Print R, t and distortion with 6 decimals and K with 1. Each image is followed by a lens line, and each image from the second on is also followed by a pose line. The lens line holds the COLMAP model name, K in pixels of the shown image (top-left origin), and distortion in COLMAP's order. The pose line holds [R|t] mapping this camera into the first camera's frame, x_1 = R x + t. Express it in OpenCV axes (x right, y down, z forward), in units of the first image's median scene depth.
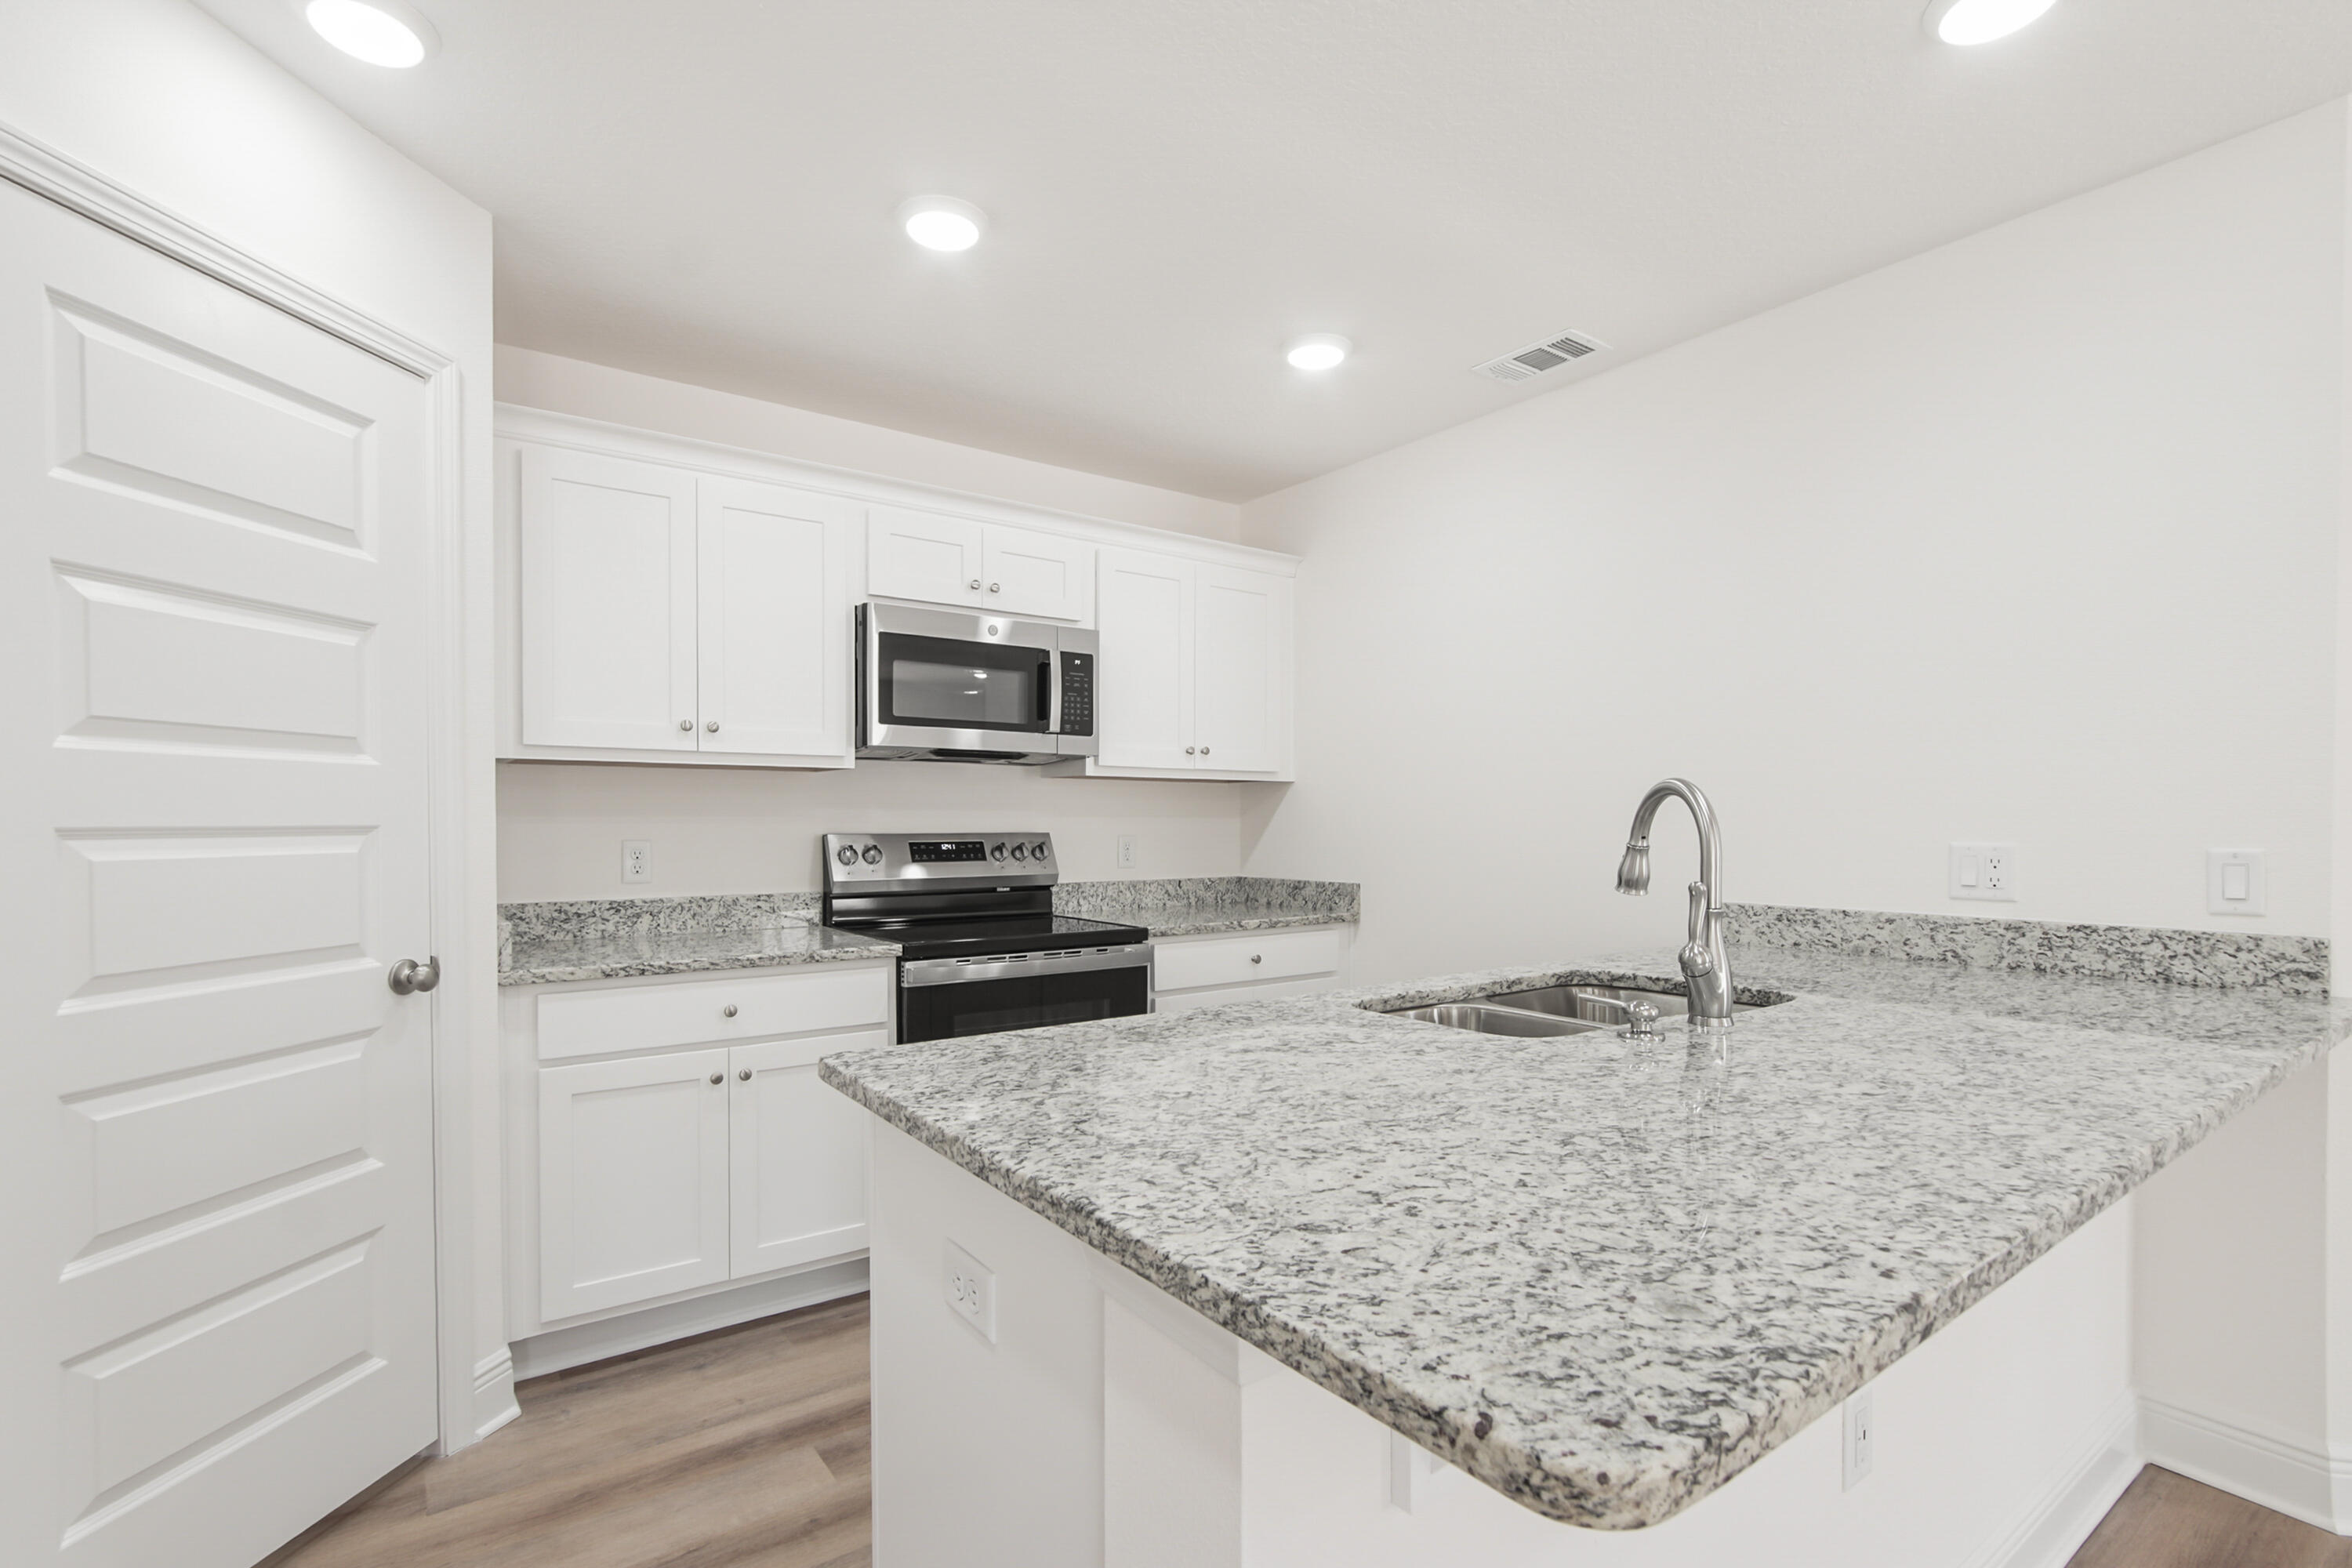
lens RADIAL K [[1084.2, 0, 1157.2], [0, 1084.2, 826.4], [0, 0, 1]] dist [-0.005905, 0.000422]
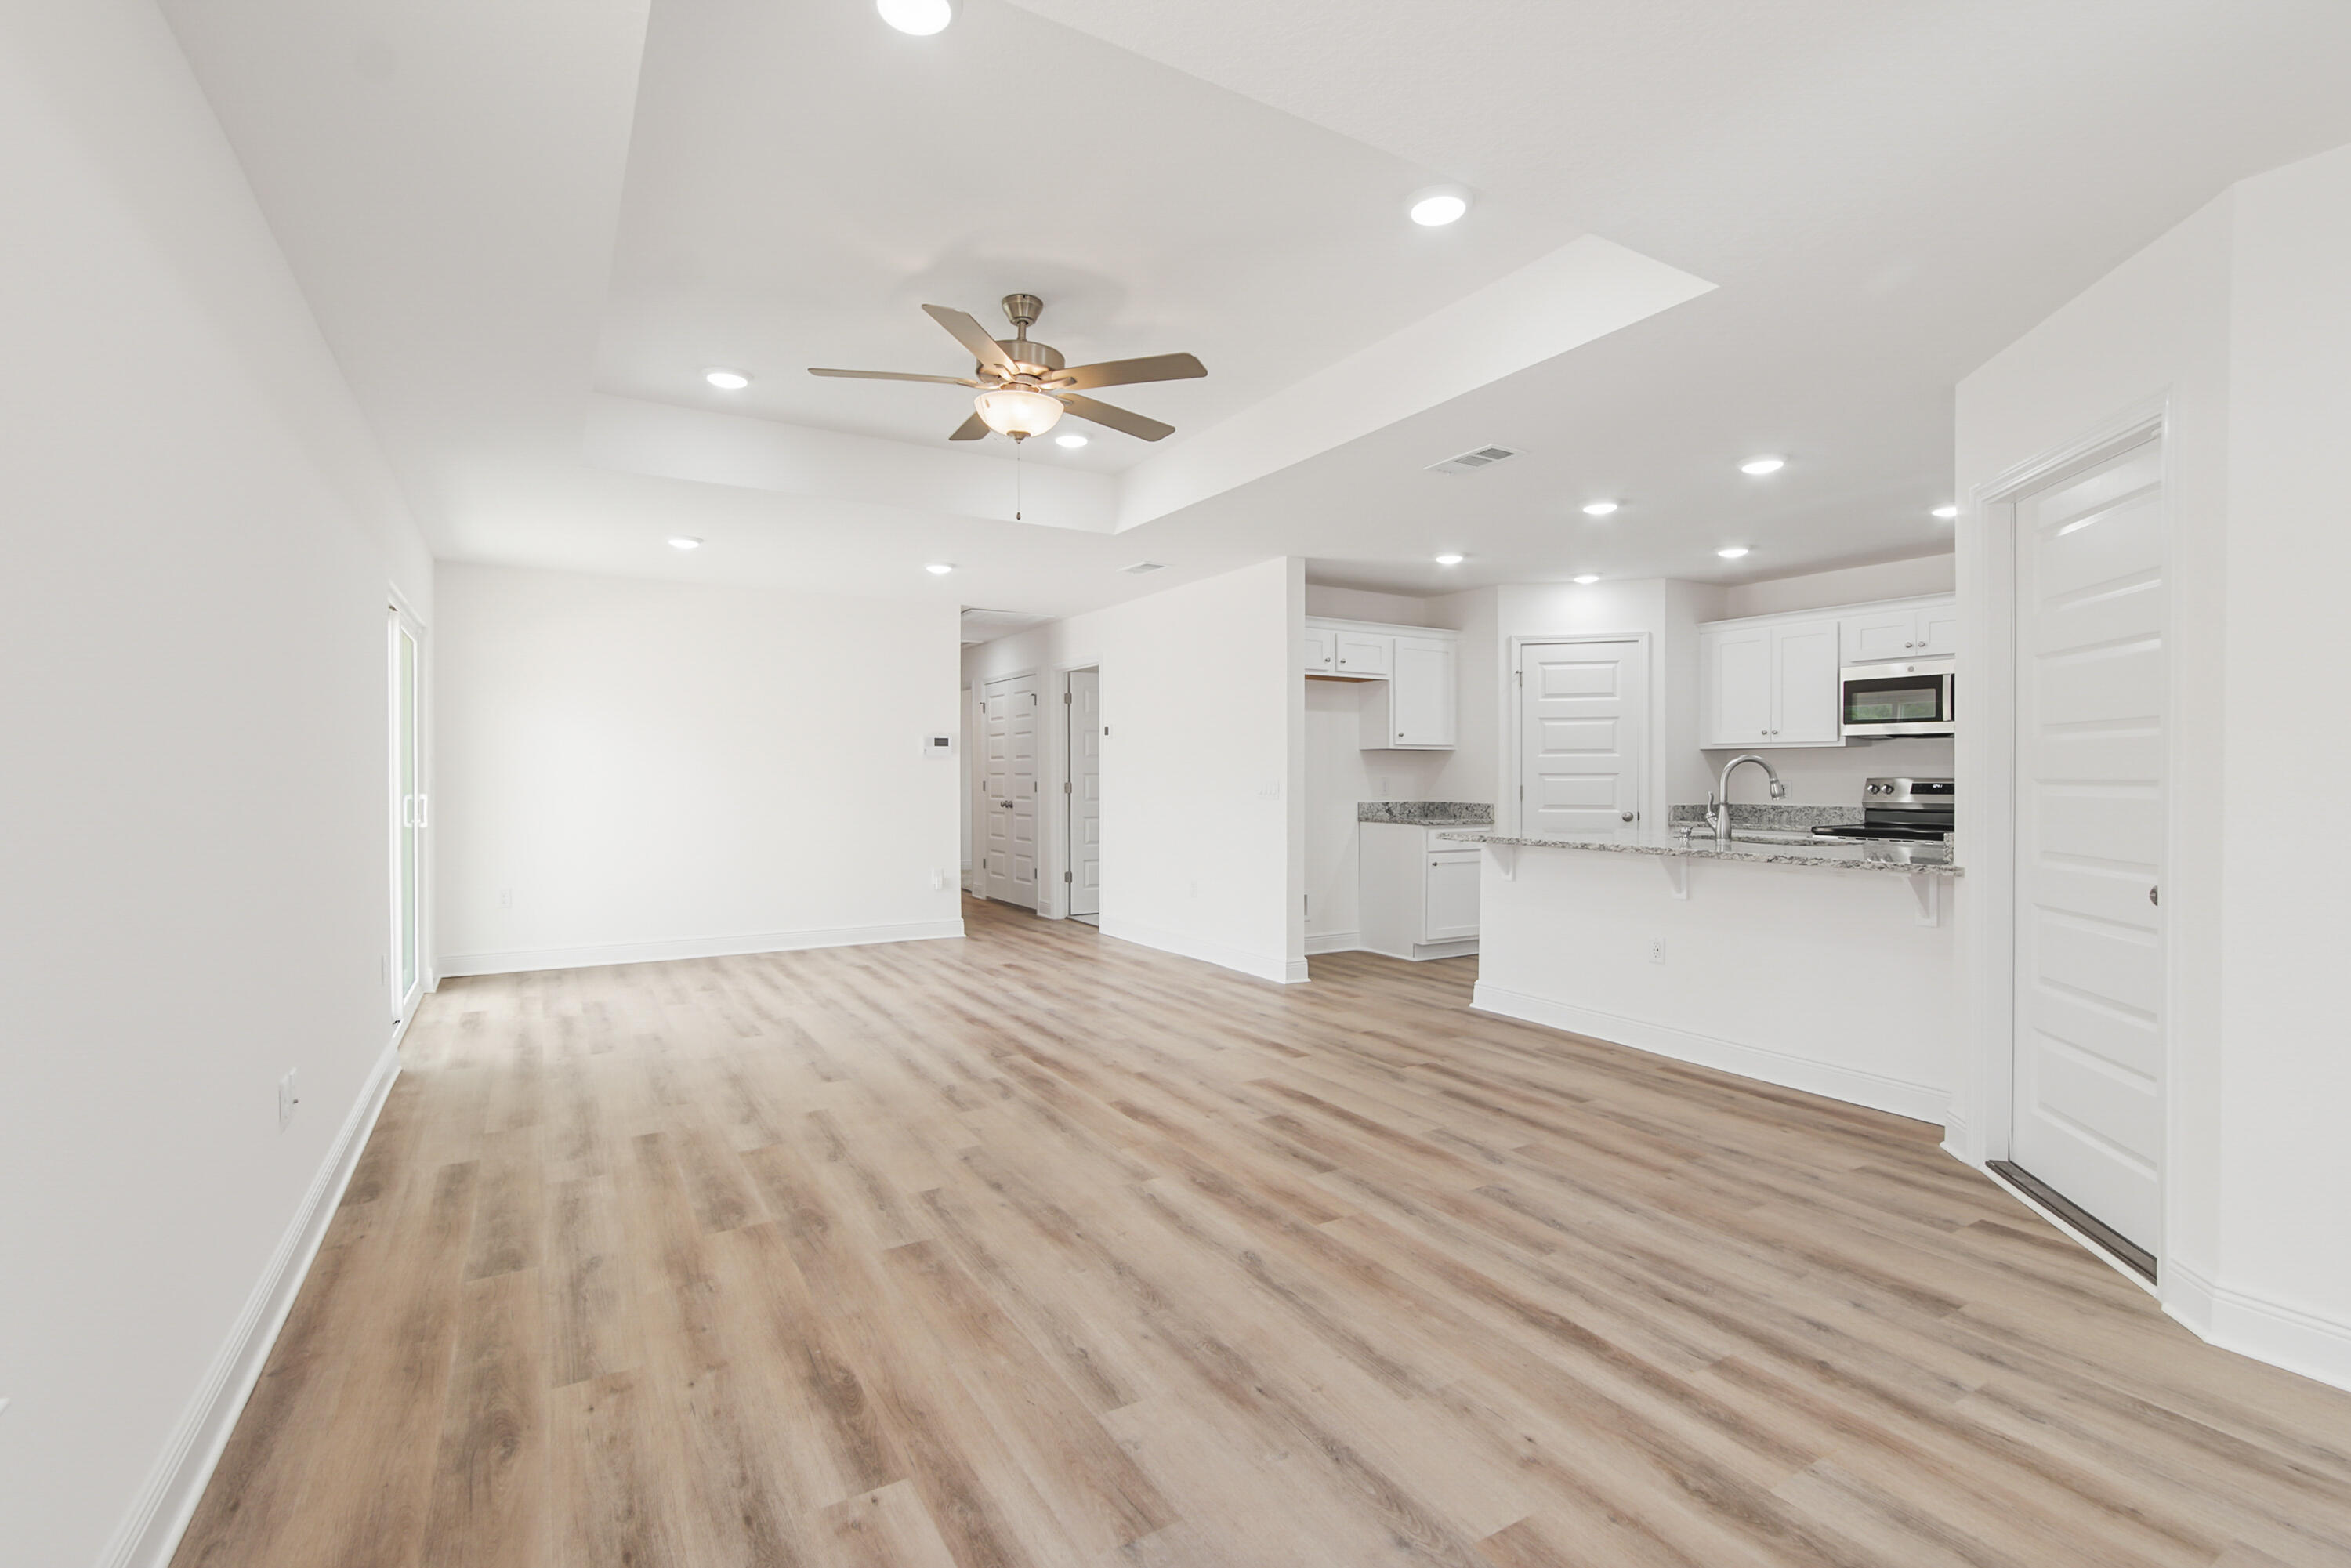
lens RADIAL K [[1077.1, 0, 1158.6], [0, 1077.1, 774.1], [0, 0, 1]] dist [-0.008742, 0.000395]
pose [[-0.080253, -0.000742, -0.996774, 1.893304], [-0.006282, 0.999980, -0.000239, 0.008306], [0.996755, 0.006243, -0.080256, -0.150941]]
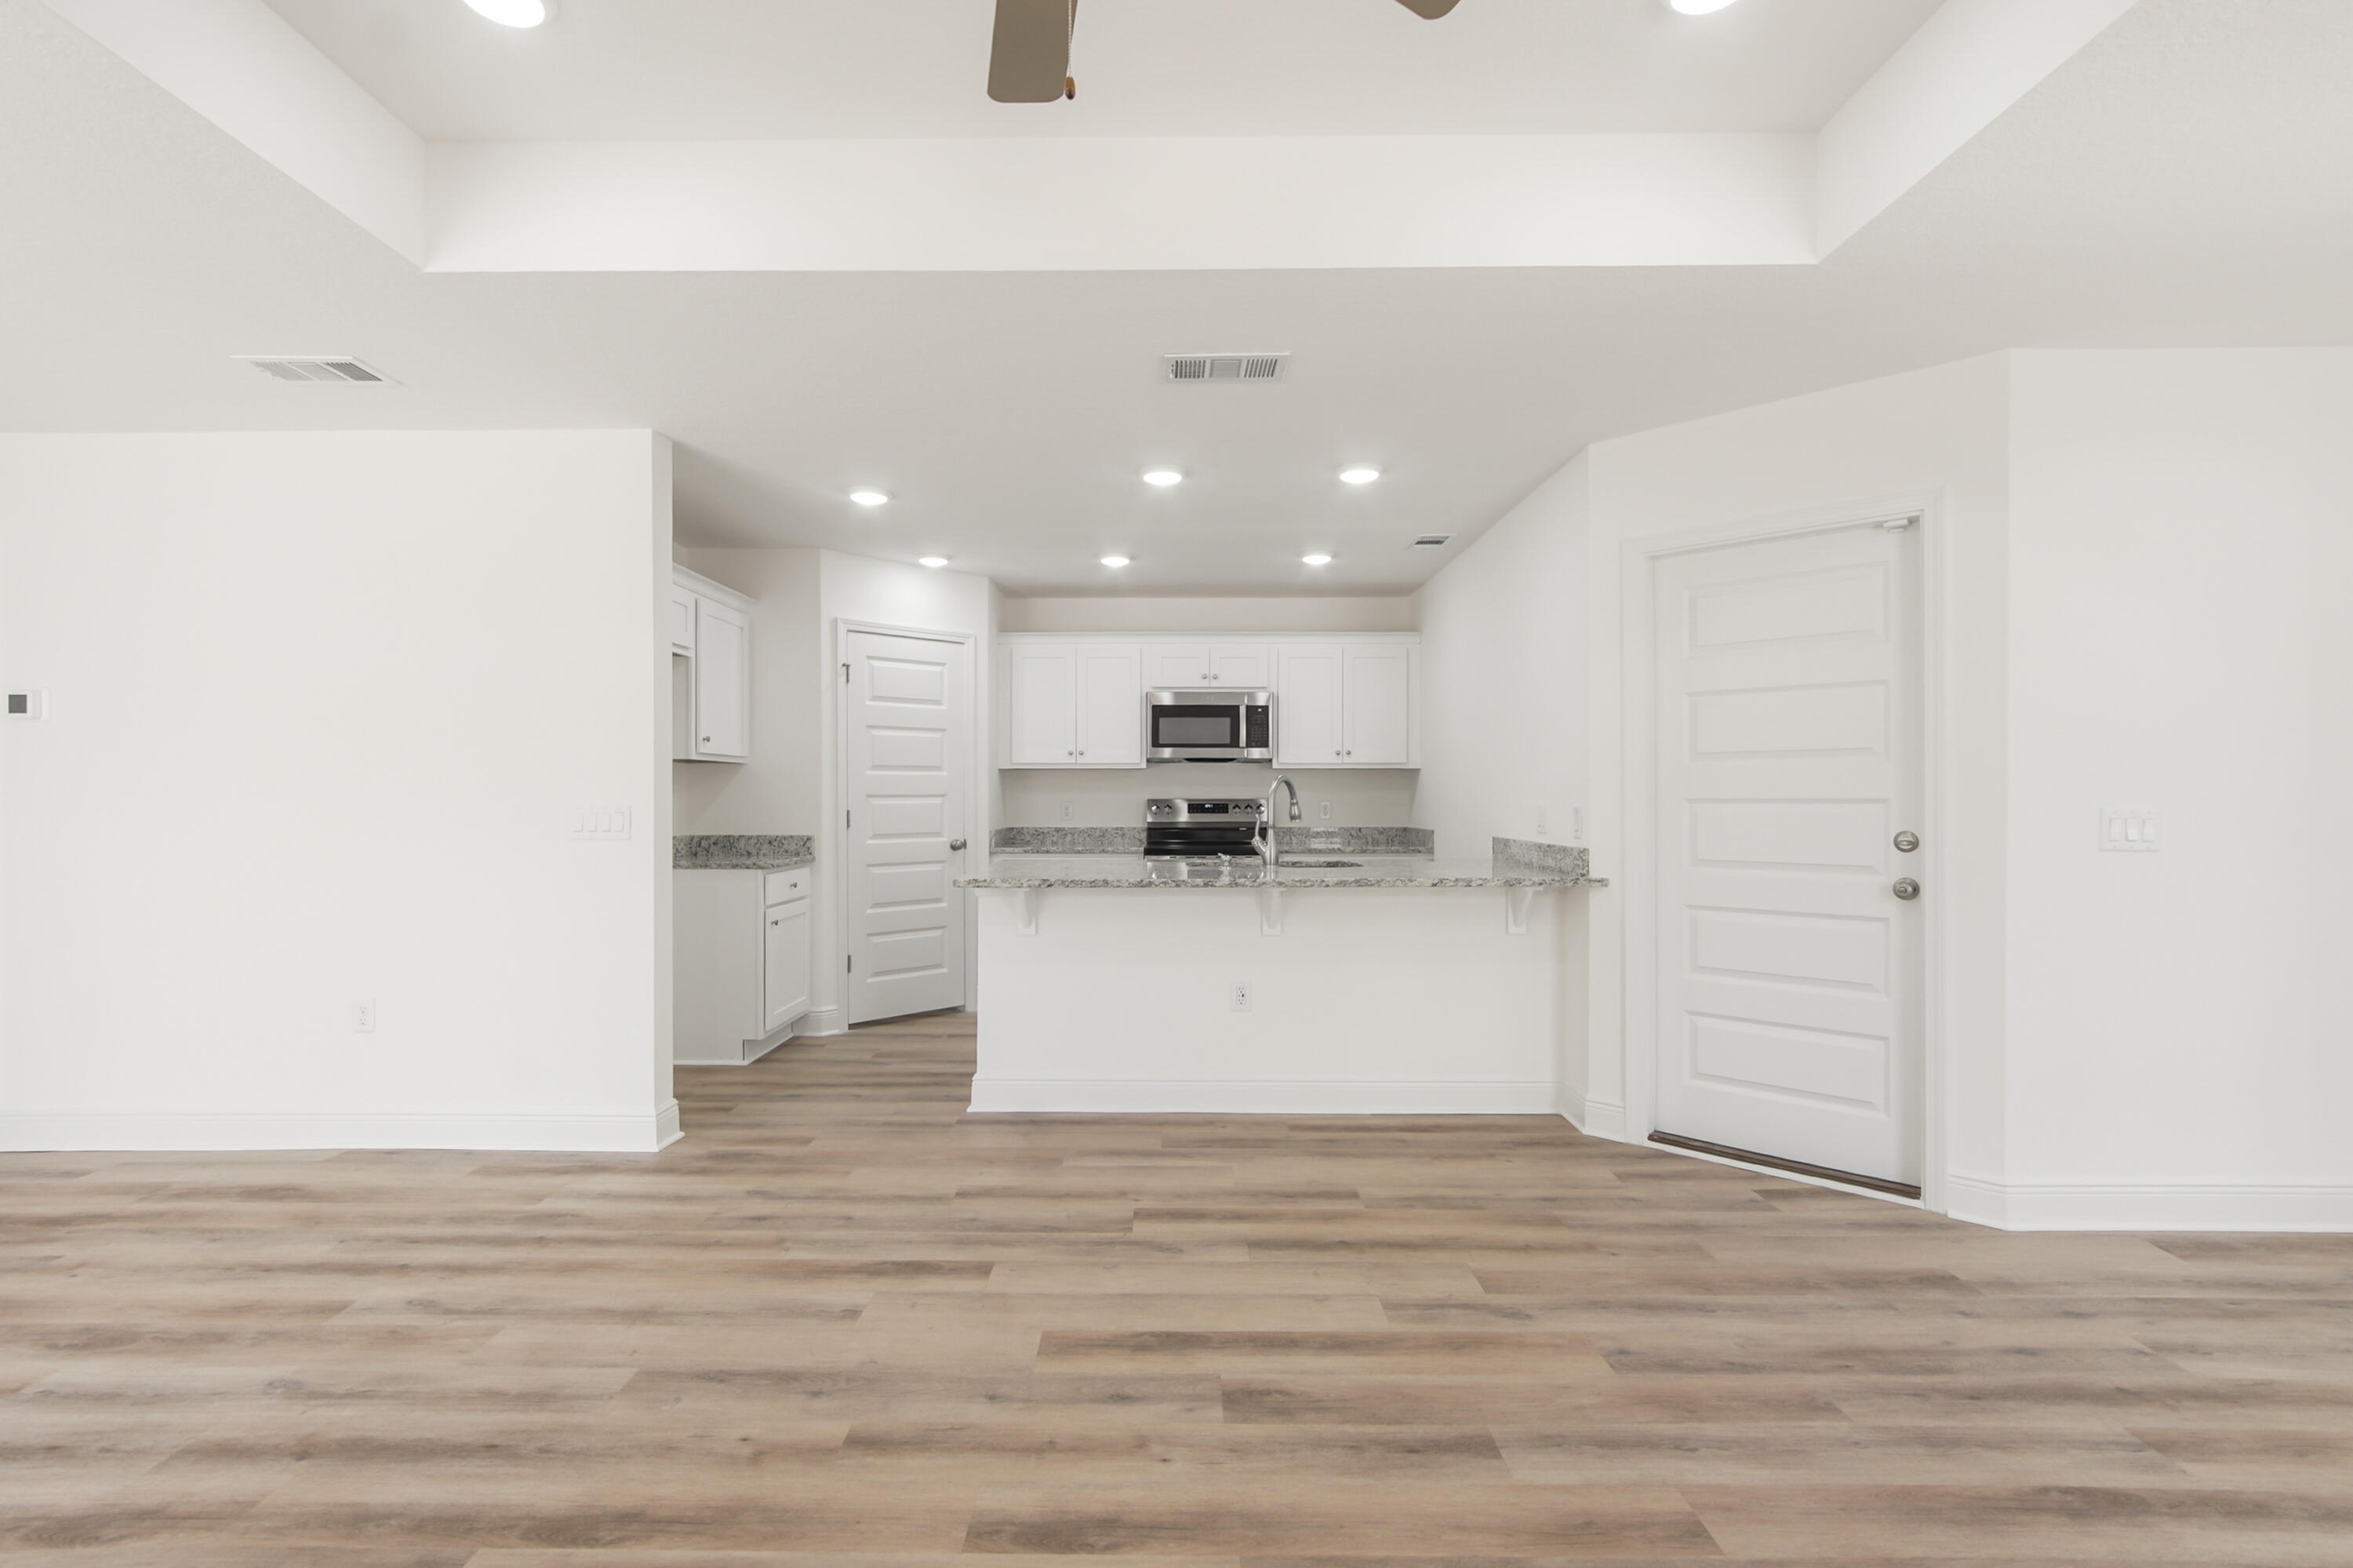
lens RADIAL K [[1078.7, 0, 1176.5], [0, 1078.7, 784.0], [0, 0, 1]] dist [-0.020048, 0.009962]
pose [[0.818376, -0.007963, -0.574627, 1.008925], [-0.000843, 0.999886, -0.015057, 0.009880], [0.574682, 0.012807, 0.818277, -0.726493]]
